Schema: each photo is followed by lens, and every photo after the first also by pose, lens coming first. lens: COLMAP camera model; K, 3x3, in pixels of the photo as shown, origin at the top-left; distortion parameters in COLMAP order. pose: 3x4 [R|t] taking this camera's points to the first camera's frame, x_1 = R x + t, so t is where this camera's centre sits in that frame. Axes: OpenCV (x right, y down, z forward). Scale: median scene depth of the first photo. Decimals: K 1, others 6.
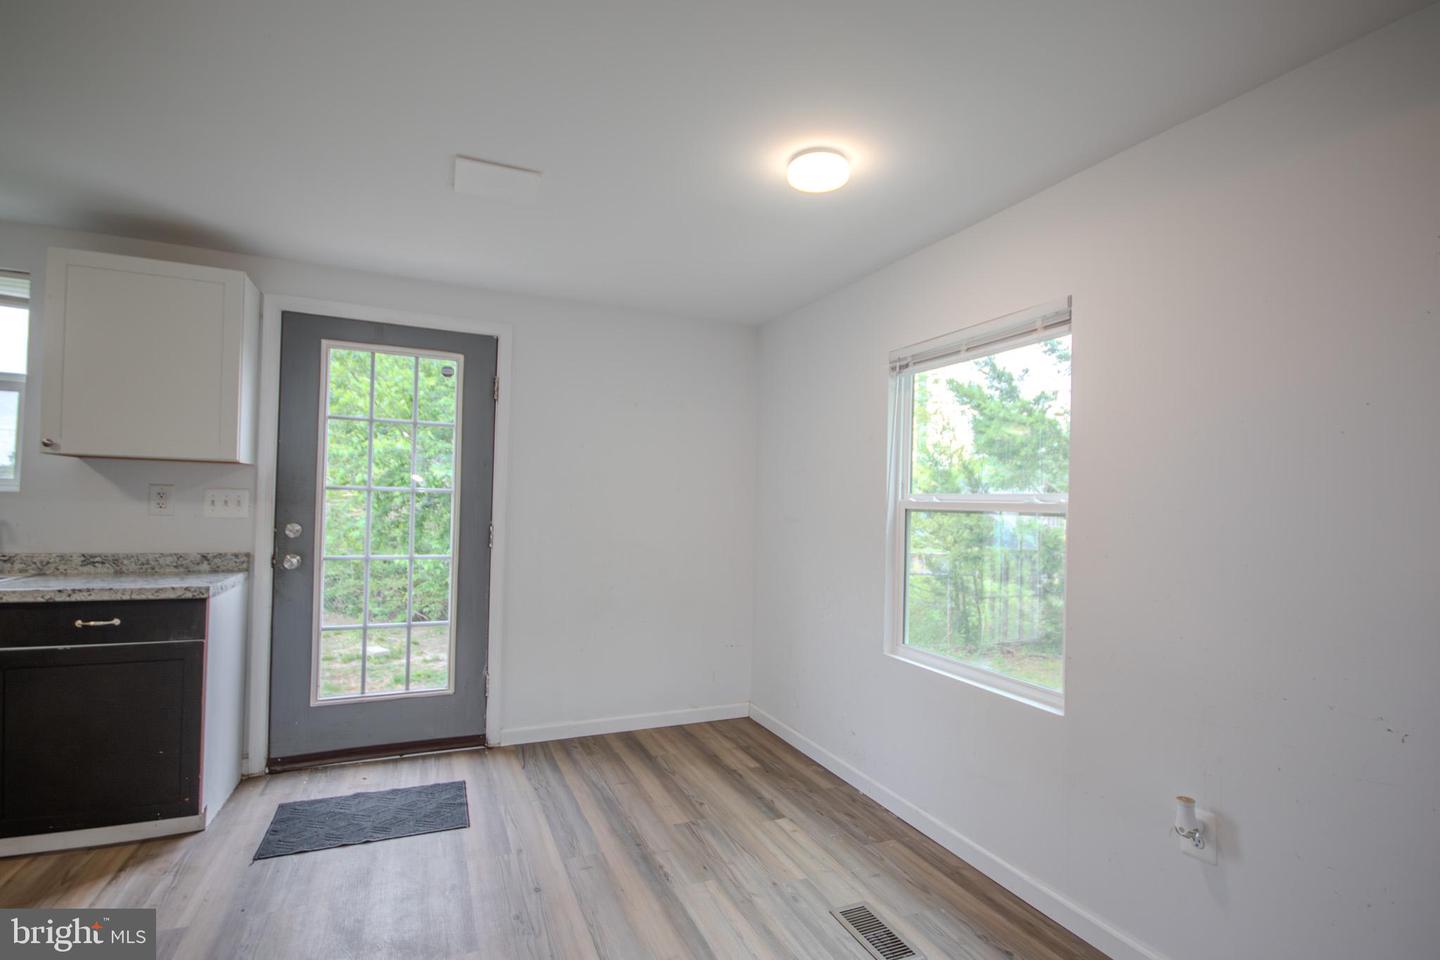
lens RADIAL K [[662.7, 0, 727.1], [0, 662.7, 500.4], [0, 0, 1]] dist [0.018586, -0.016711]
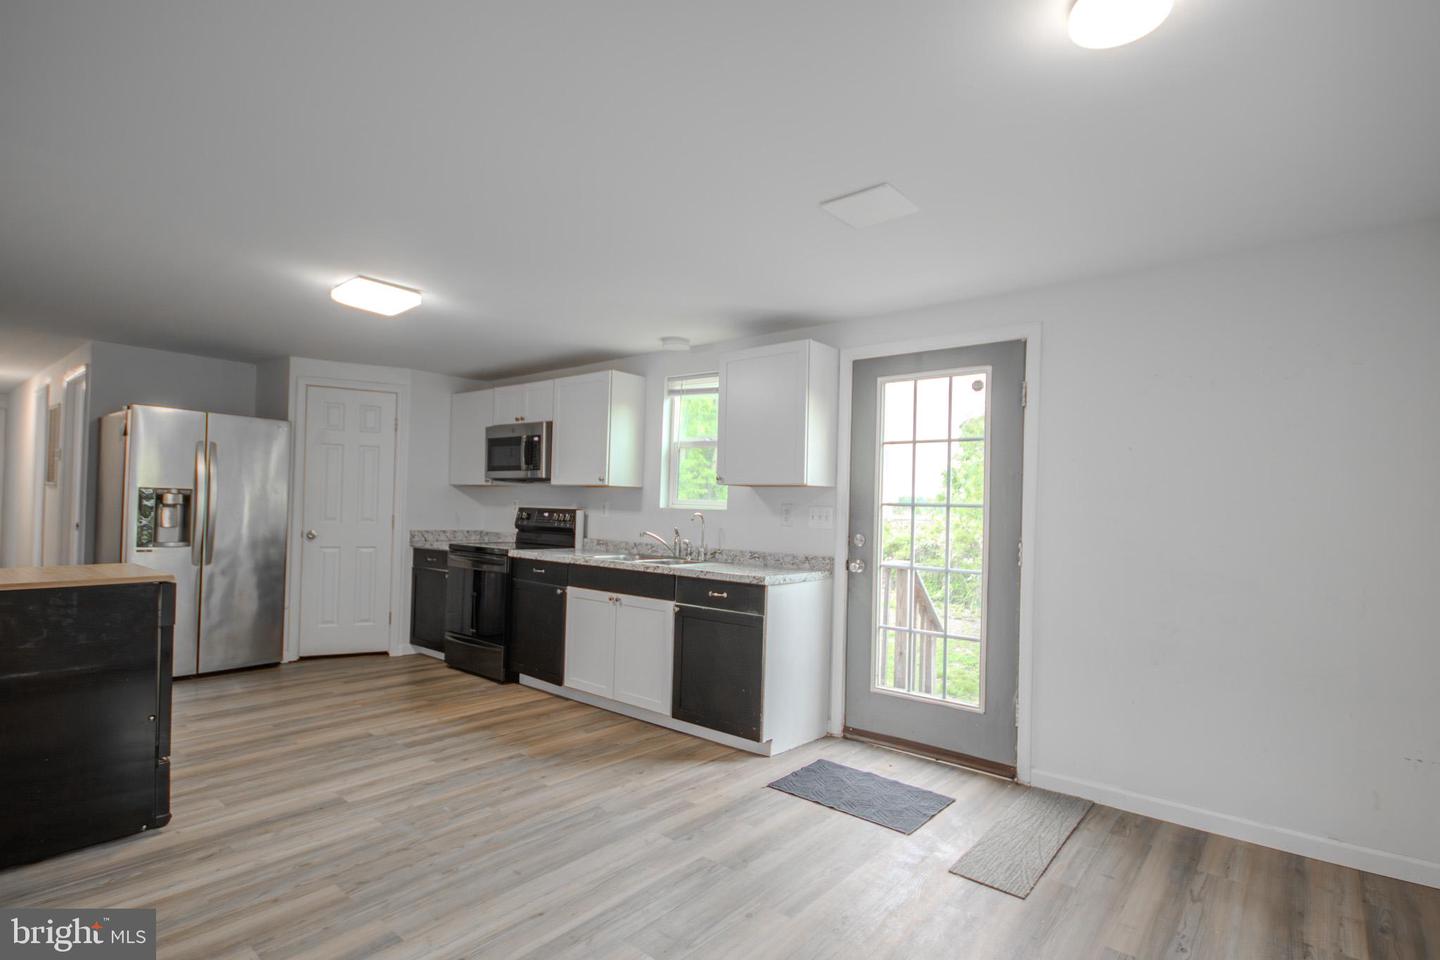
lens RADIAL K [[699.6, 0, 734.4], [0, 699.6, 501.8], [0, 0, 1]] dist [-0.012784, -0.000004]
pose [[0.448916, -0.022691, -0.893286, 0.392920], [-0.006960, 0.999558, -0.028888, 0.013939], [0.893547, 0.019185, 0.448560, 0.241143]]
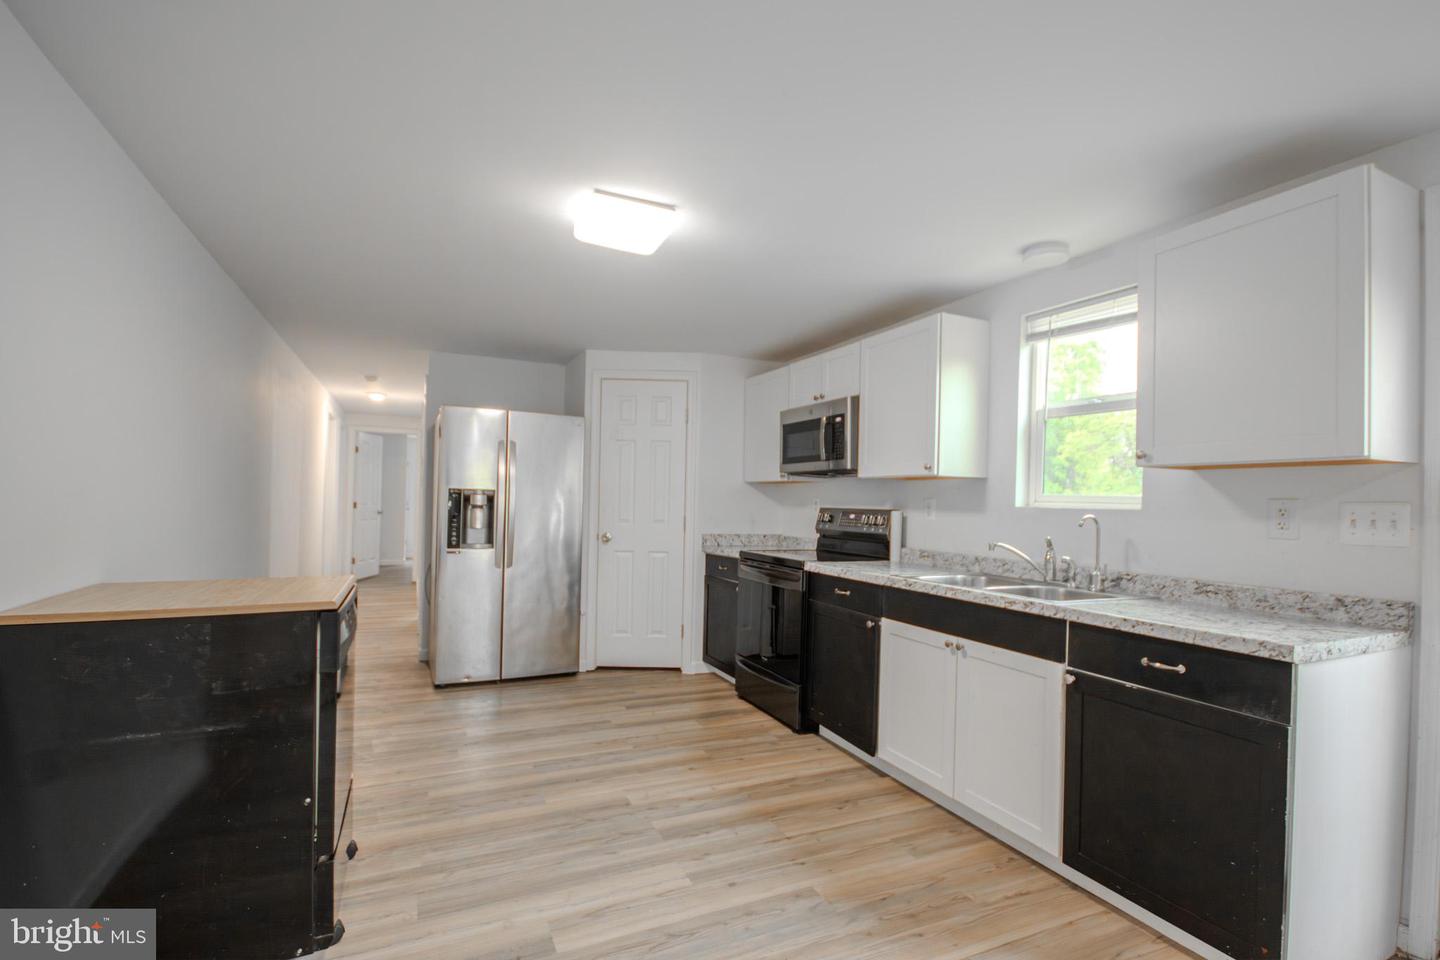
lens RADIAL K [[662.7, 0, 727.1], [0, 662.7, 500.4], [0, 0, 1]] dist [0.018586, -0.016711]
pose [[0.011101, -0.029532, -0.999502, -0.095203], [-0.012722, 0.999479, -0.029672, 0.008859], [0.999857, 0.013045, 0.010720, 0.348248]]
